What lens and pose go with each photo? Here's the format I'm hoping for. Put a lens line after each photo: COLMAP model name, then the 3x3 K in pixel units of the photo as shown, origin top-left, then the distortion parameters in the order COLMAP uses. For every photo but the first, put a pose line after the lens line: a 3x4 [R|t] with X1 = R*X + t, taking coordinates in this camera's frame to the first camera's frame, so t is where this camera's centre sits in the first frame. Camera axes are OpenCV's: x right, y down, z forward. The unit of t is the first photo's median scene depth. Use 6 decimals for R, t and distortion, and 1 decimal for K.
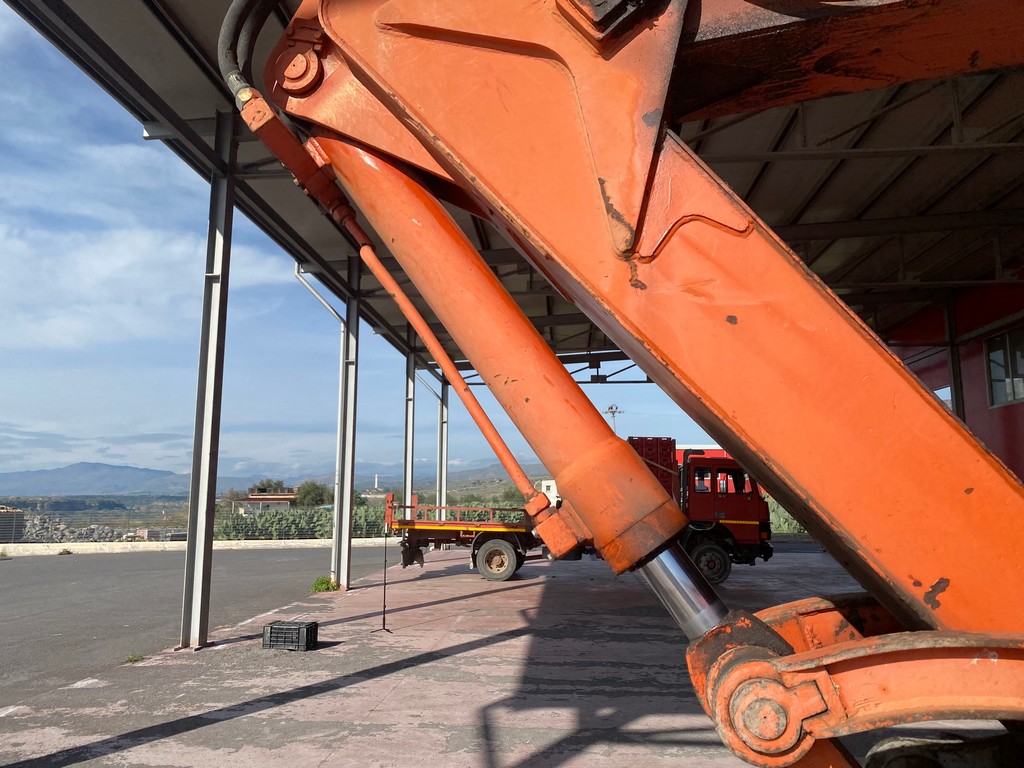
lens RADIAL K [[770.3, 0, 509.7], [0, 770.3, 380.4], [0, 0, 1]] dist [0.030819, -0.043147]
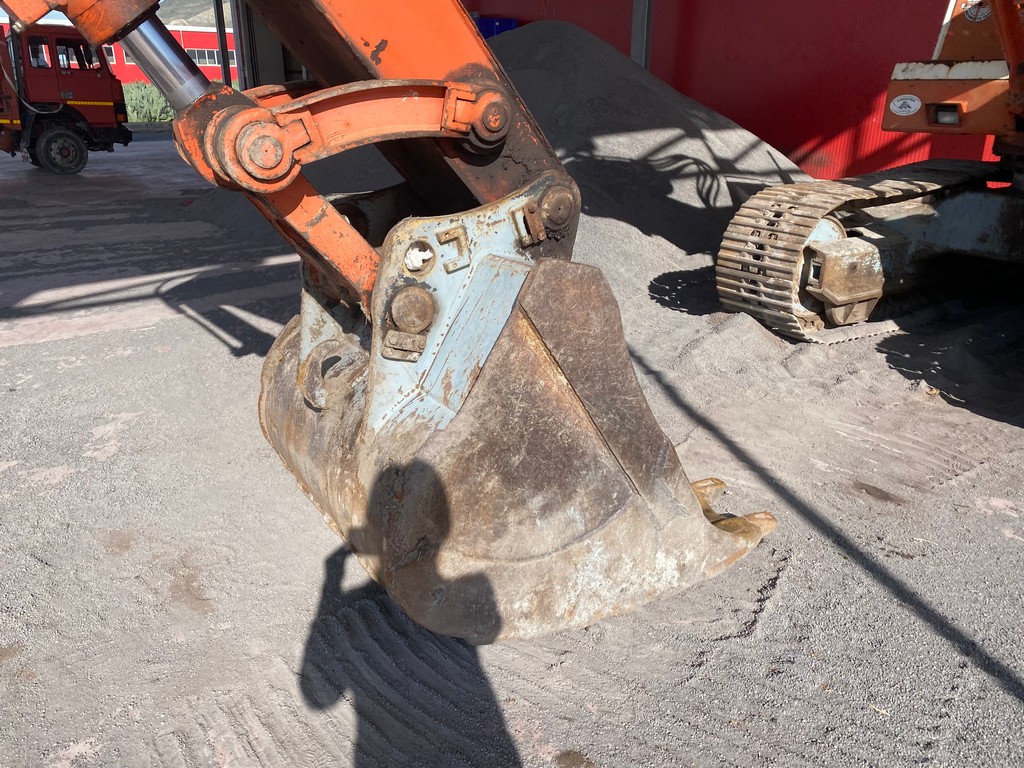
lens RADIAL K [[770.3, 0, 510.6], [0, 770.3, 390.4], [0, 0, 1]] dist [0.030819, -0.043147]
pose [[0.709302, -0.248824, 0.659528, -0.265828], [-0.107716, 0.886379, 0.450255, 0.144362], [-0.696626, -0.390409, 0.601907, -0.157132]]
